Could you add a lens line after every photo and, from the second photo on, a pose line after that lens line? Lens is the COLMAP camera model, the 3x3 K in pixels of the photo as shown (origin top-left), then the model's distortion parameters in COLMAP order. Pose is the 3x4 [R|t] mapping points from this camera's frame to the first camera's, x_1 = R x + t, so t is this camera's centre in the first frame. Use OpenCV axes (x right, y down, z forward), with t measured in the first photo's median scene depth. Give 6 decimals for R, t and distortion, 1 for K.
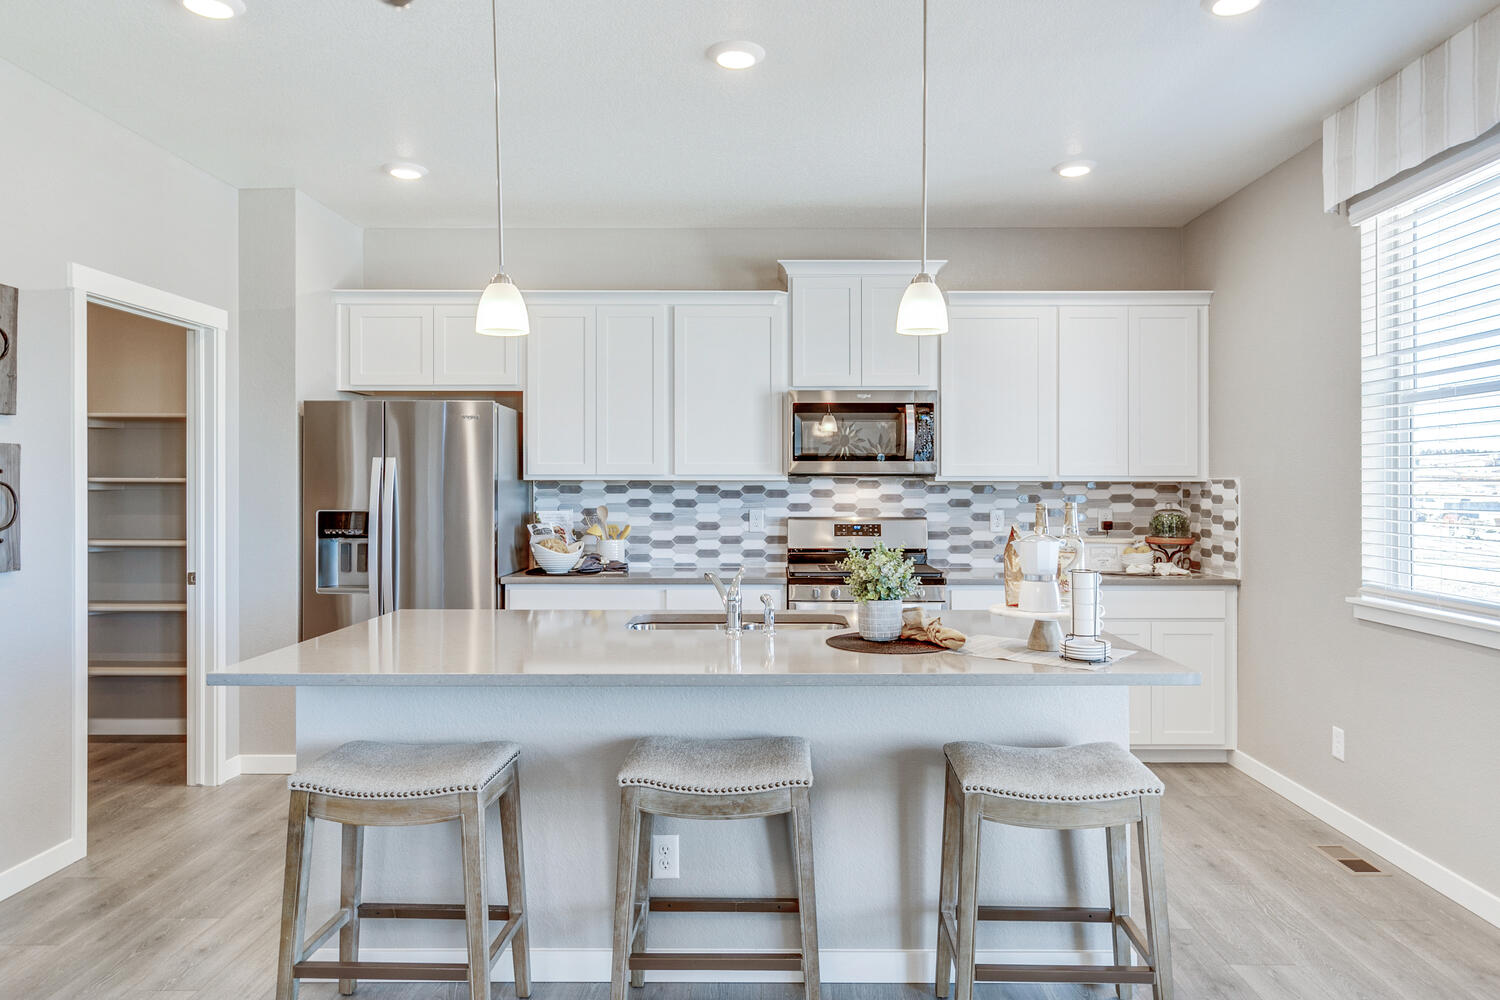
lens RADIAL K [[968.8, 0, 765.7], [0, 968.8, 496.1], [0, 0, 1]] dist [-0.001095, -0.001658]
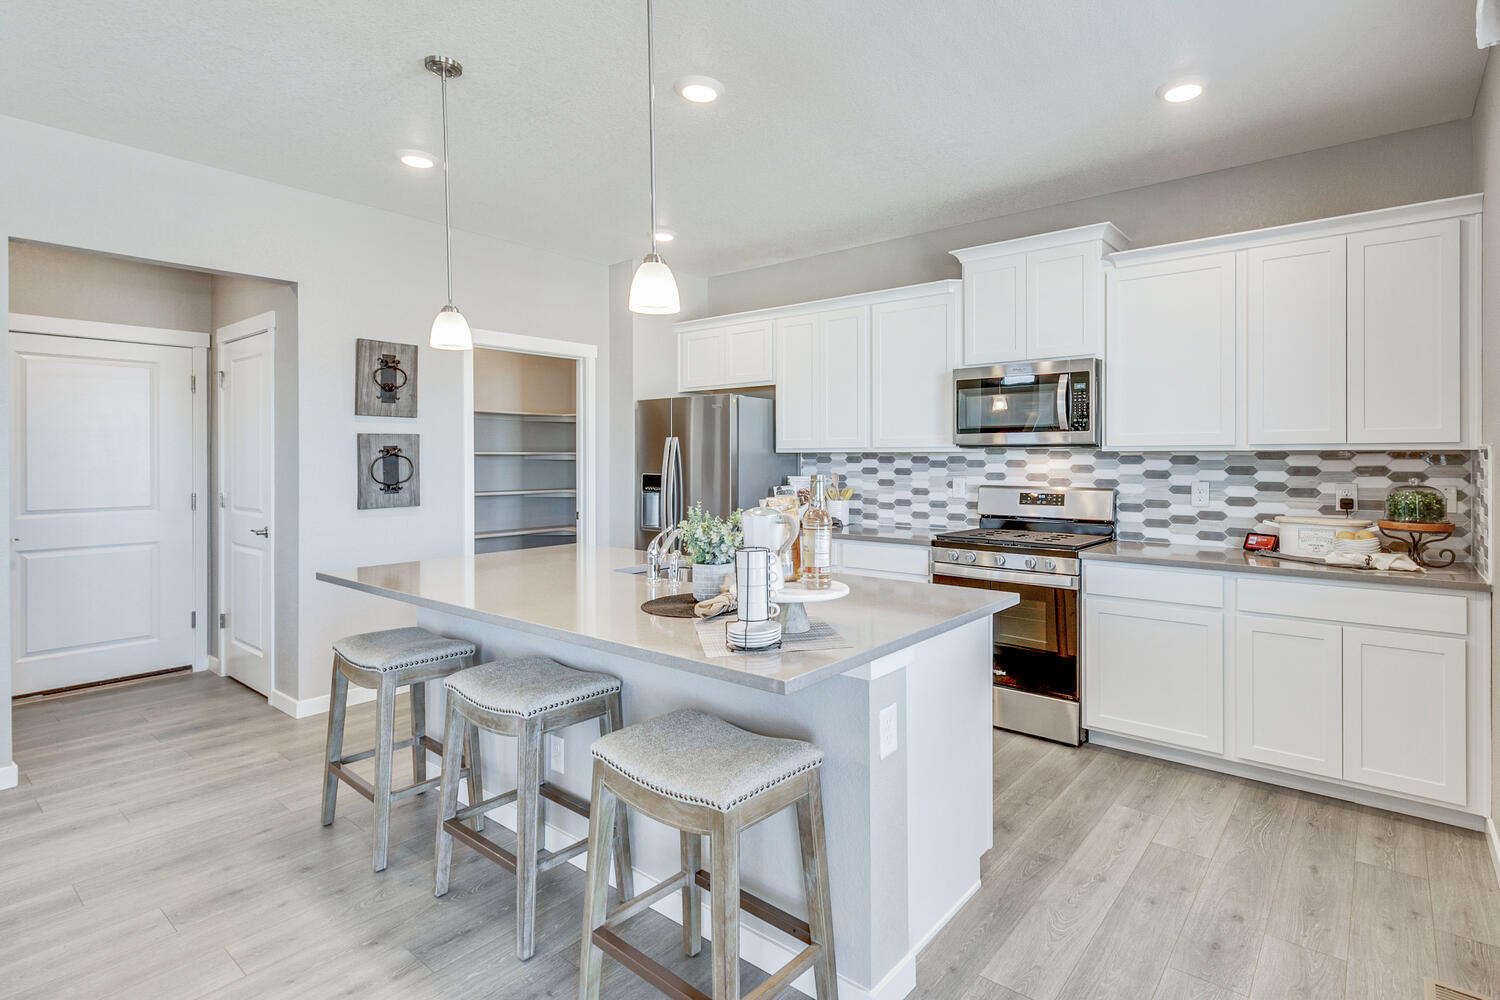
lens RADIAL K [[745.1, 0, 798.0], [0, 745.1, 458.3], [0, 0, 1]] dist [0.003845, 0.000137]
pose [[0.793649, -0.000697, -0.608375, 0.367734], [-0.003808, 0.999974, -0.006113, -0.002640], [0.608363, 0.007168, 0.793626, 0.210053]]
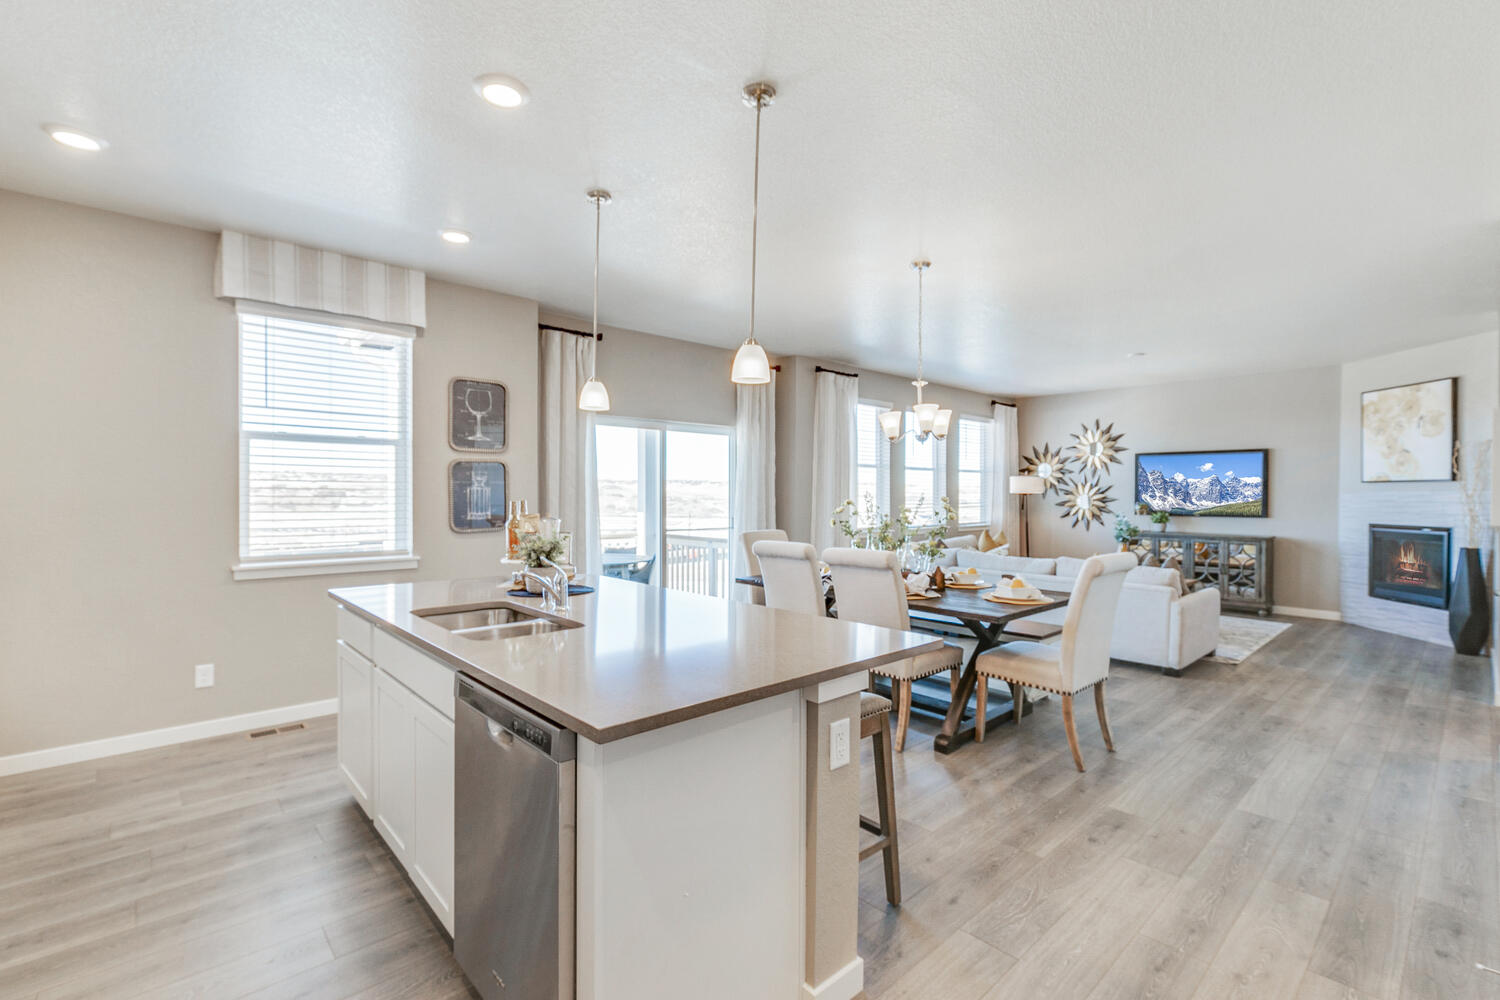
lens RADIAL K [[666.8, 0, 740.7], [0, 666.8, 503.1], [0, 0, 1]] dist [-0.007612, -0.000511]
pose [[-0.676348, -0.013432, 0.736460, -0.455342], [0.001708, 0.999802, 0.019803, -0.007066], [-0.736581, 0.014652, -0.676191, 0.778211]]
